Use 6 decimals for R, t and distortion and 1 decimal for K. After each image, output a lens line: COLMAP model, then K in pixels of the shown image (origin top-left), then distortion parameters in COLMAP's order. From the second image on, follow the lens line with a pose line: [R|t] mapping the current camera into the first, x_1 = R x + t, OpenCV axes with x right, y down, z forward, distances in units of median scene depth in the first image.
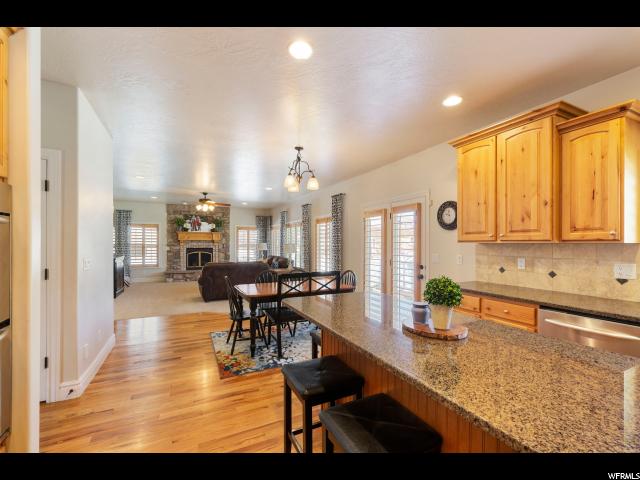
lens RADIAL K [[278.5, 0, 320.0], [0, 278.5, 240.0], [0, 0, 1]] dist [-0.001246, -0.000548]
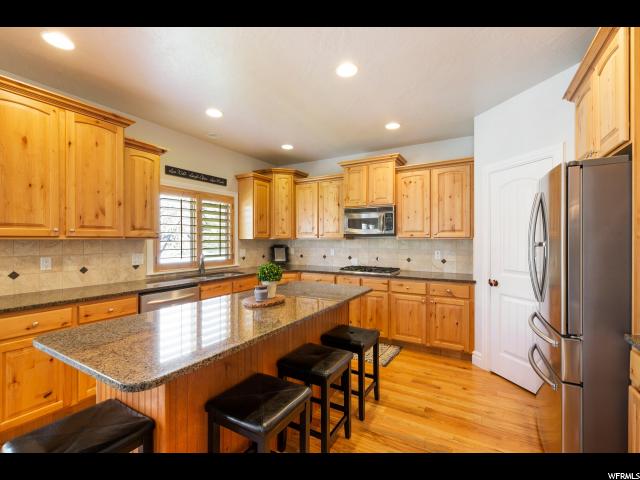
lens RADIAL K [[278.5, 0, 320.0], [0, 278.5, 240.0], [0, 0, 1]] dist [-0.001246, -0.000548]
pose [[-0.553684, -0.002310, 0.832724, -0.522757], [-0.010316, 0.999938, -0.004085, 0.008391], [-0.832663, -0.010852, -0.553674, 0.894193]]
